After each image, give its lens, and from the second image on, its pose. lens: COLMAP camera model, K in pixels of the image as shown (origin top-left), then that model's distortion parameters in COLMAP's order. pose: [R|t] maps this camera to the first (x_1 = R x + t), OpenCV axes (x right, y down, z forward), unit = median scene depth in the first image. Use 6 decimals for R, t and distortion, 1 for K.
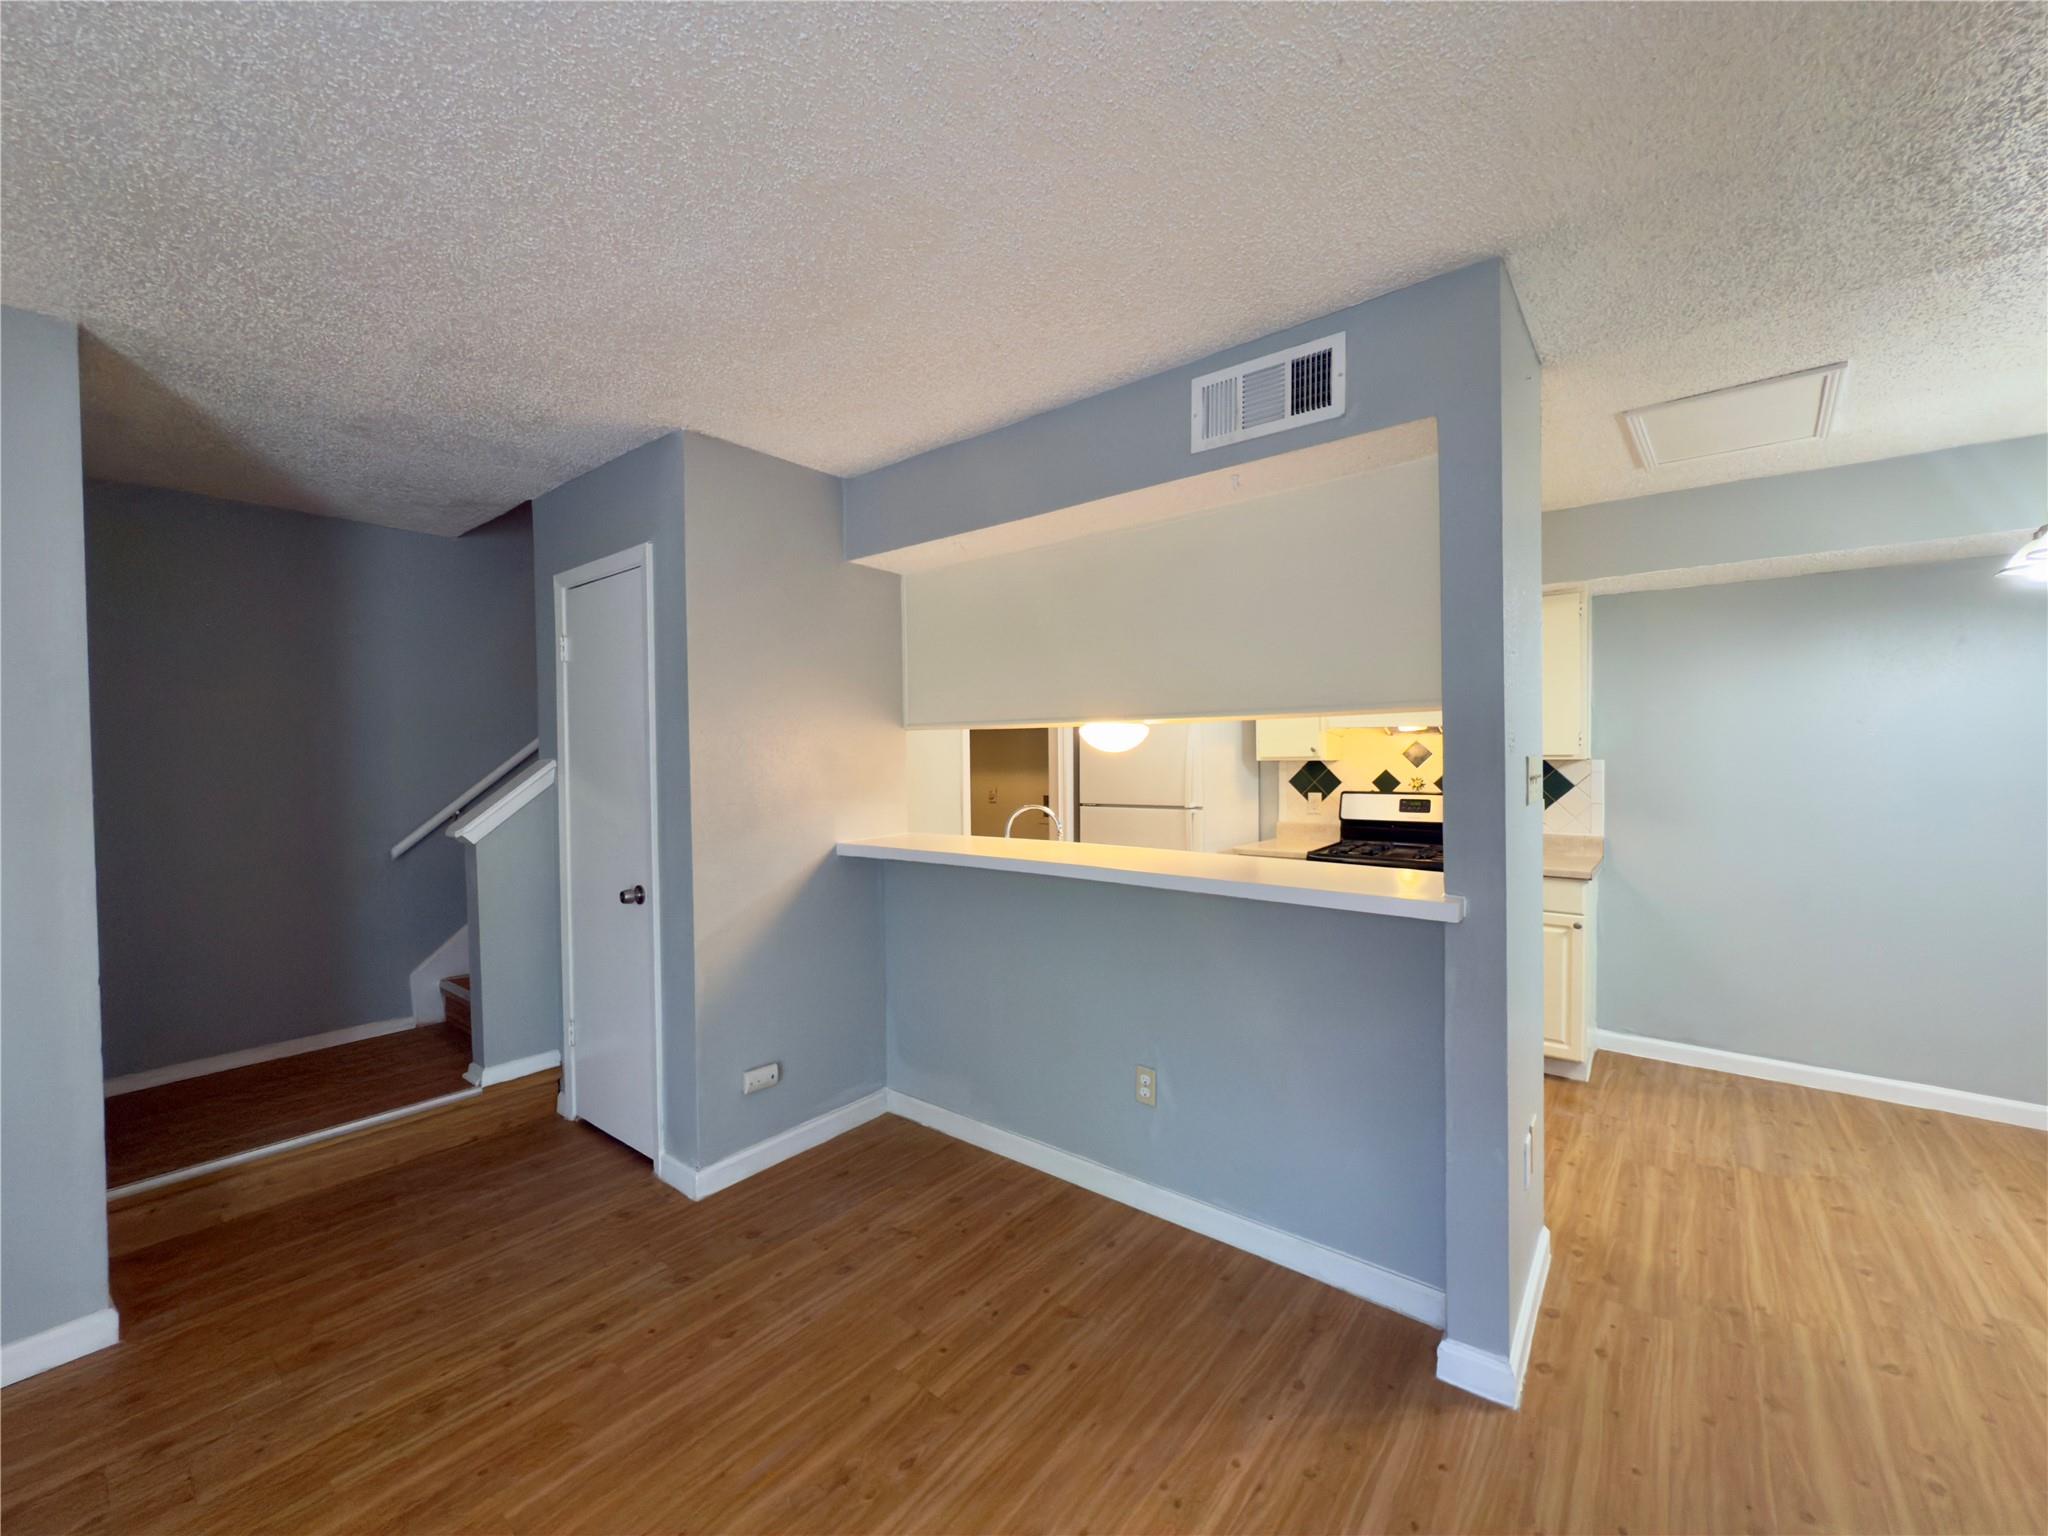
lens RADIAL K [[818.2, 0, 1024.1], [0, 818.2, 770.9], [0, 0, 1]] dist [-0.000240, 0.000647]
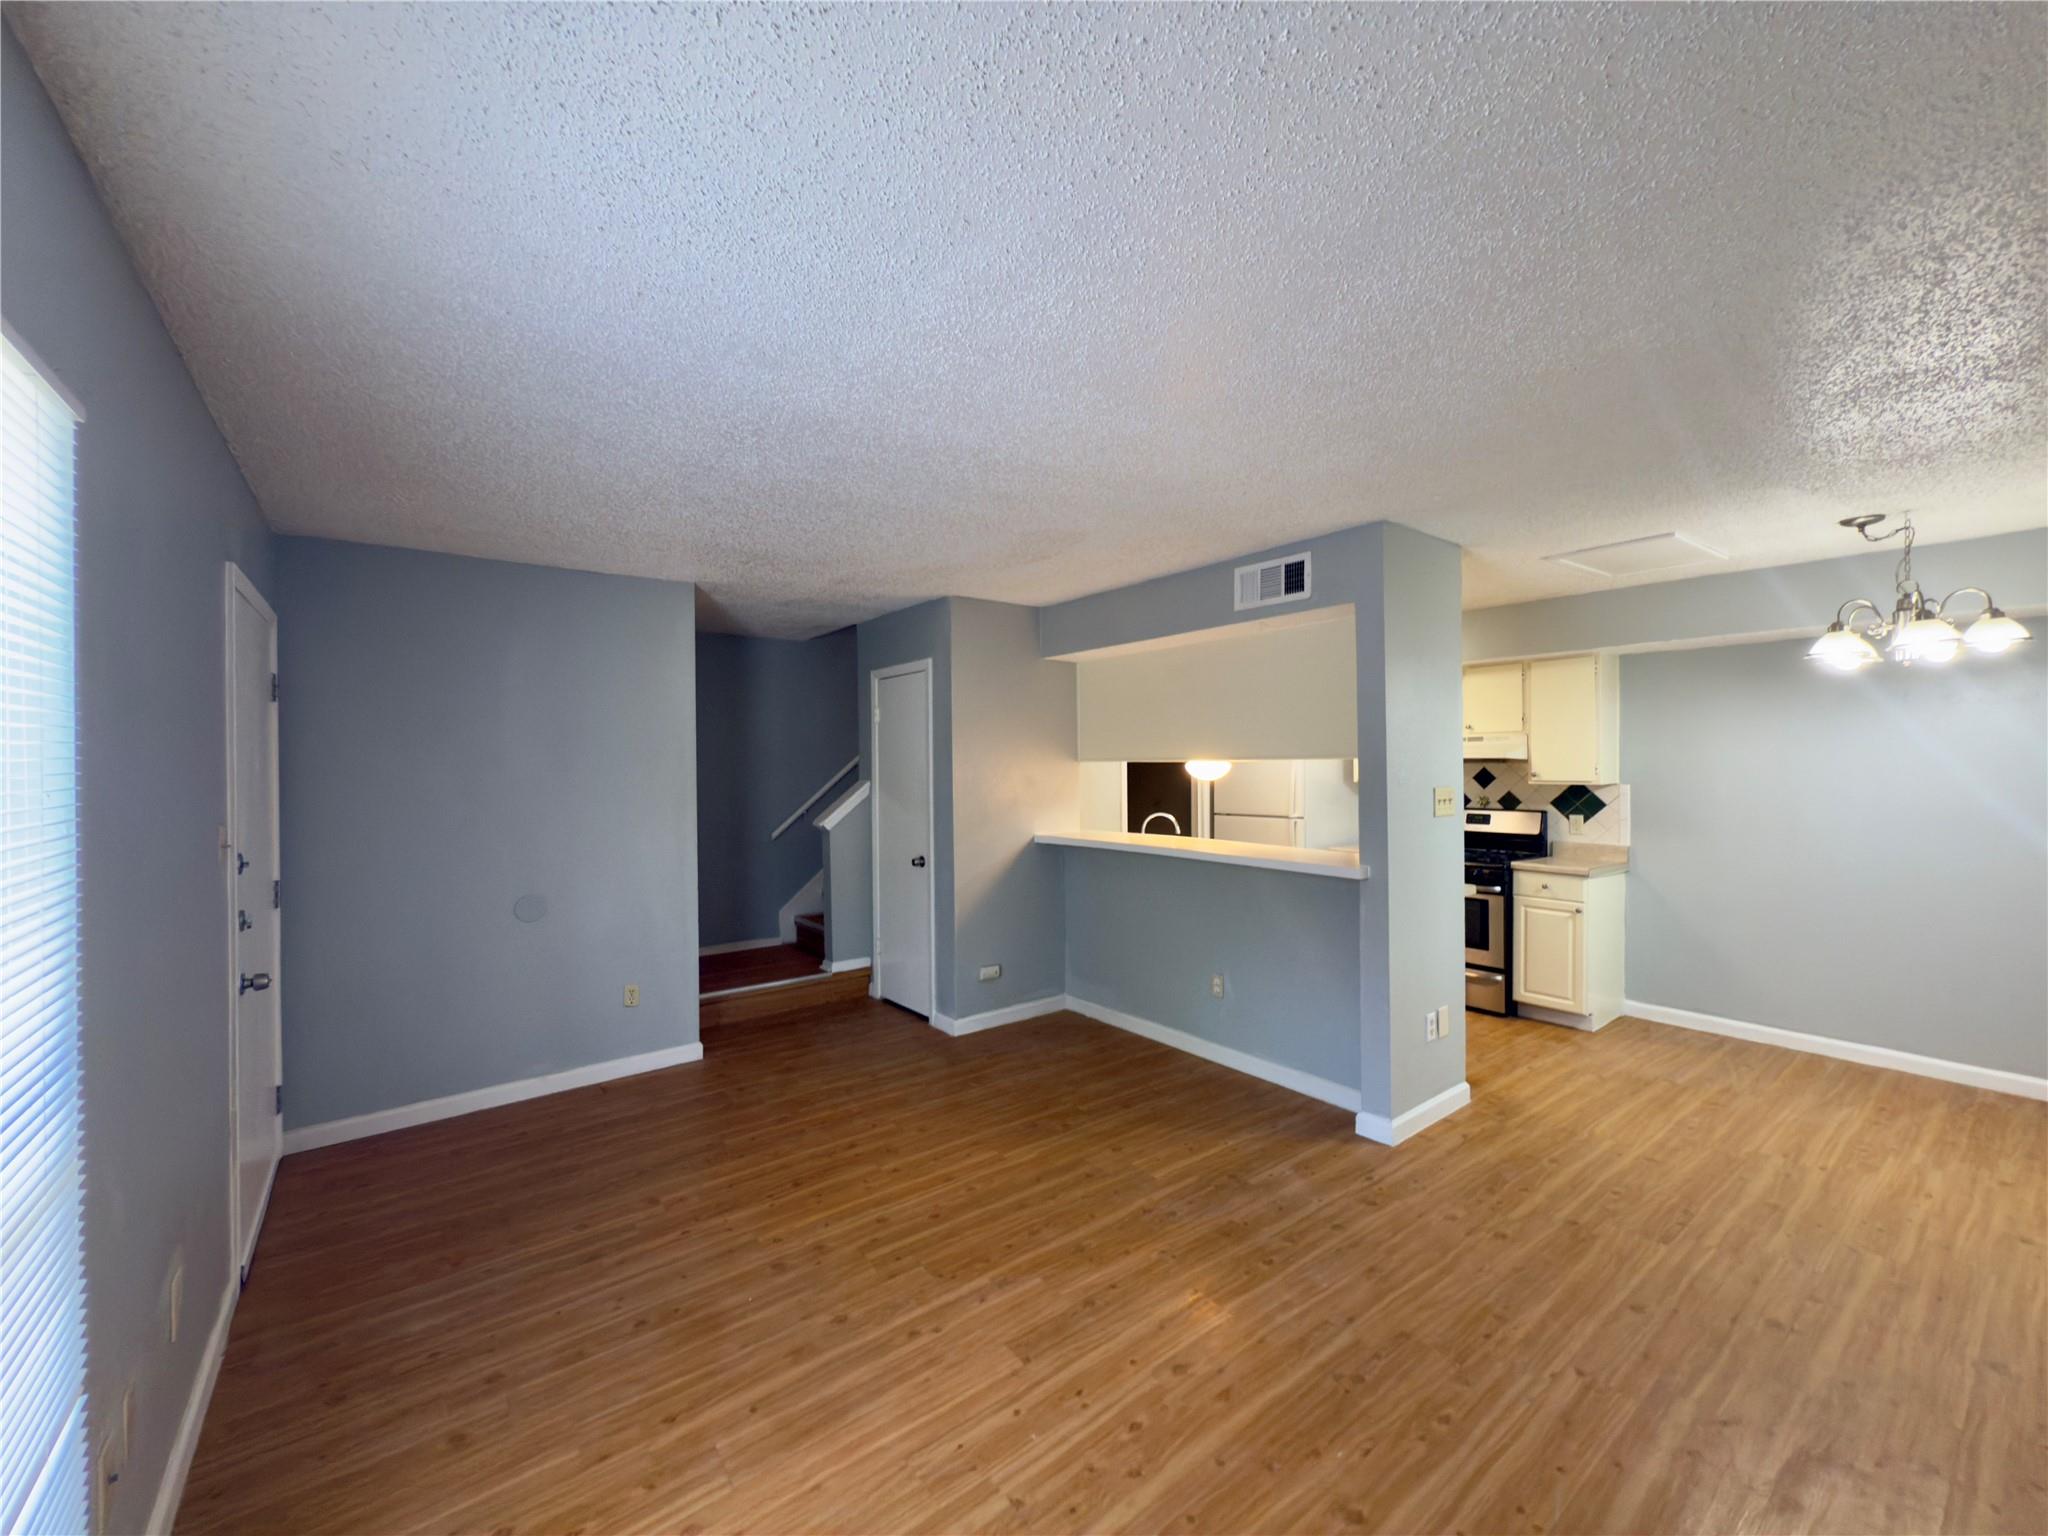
lens RADIAL K [[818.2, 0, 1023.8], [0, 818.2, 768.9], [0, 0, 1]] dist [-0.000240, 0.000647]
pose [[0.970508, 0.002993, -0.241050, 0.147185], [-0.005932, 0.999917, -0.011467, -0.023678], [0.240996, 0.012559, 0.970445, -0.606990]]
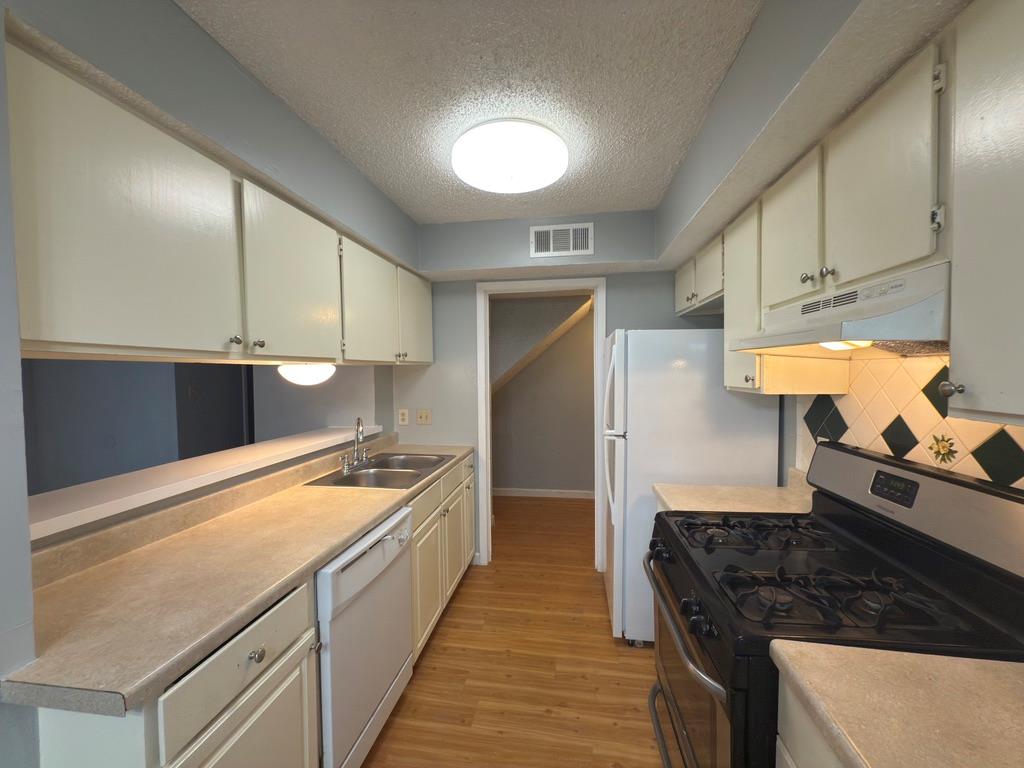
lens RADIAL K [[409.1, 0, 511.0], [0, 409.1, 385.0], [0, 0, 1]] dist [-0.000240, 0.000647]
pose [[0.495641, 0.030866, -0.867979, 0.875062], [-0.006999, 0.999478, 0.031546, -0.047204], [0.868499, -0.009560, 0.495598, 0.968326]]
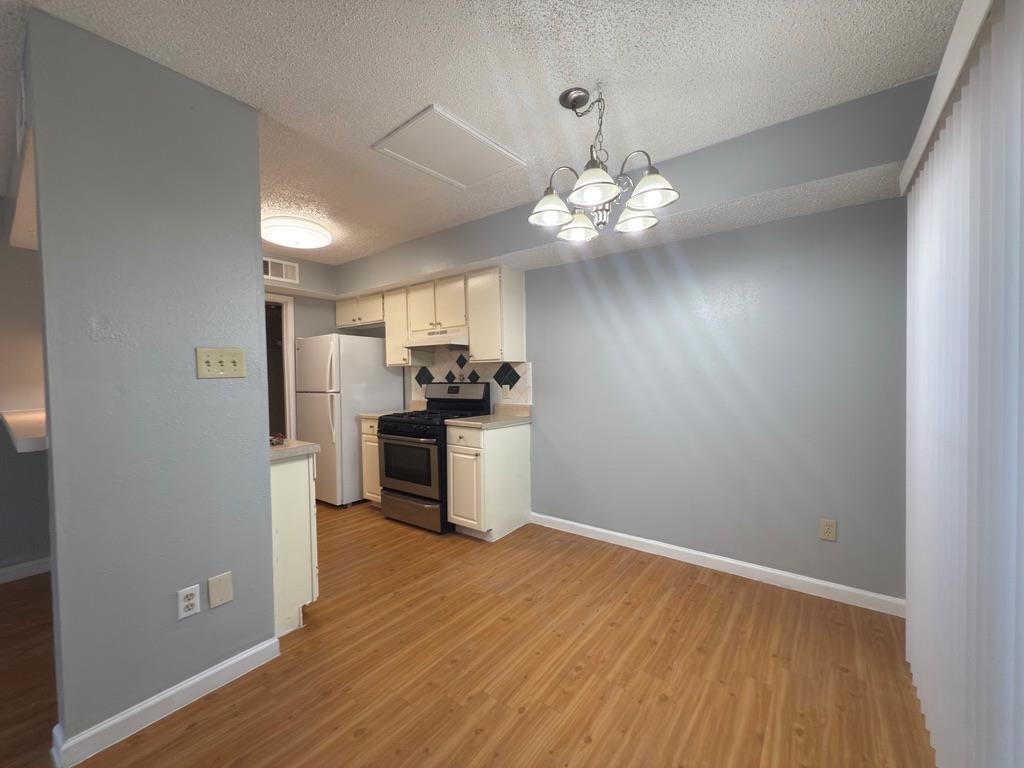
lens RADIAL K [[409.1, 0, 511.6], [0, 409.1, 384.4], [0, 0, 1]] dist [-0.000240, 0.000647]
pose [[0.999726, -0.010832, 0.020735, 0.879131], [0.010689, 0.999918, 0.007008, 0.038981], [-0.020810, -0.006784, 0.999760, 0.138672]]
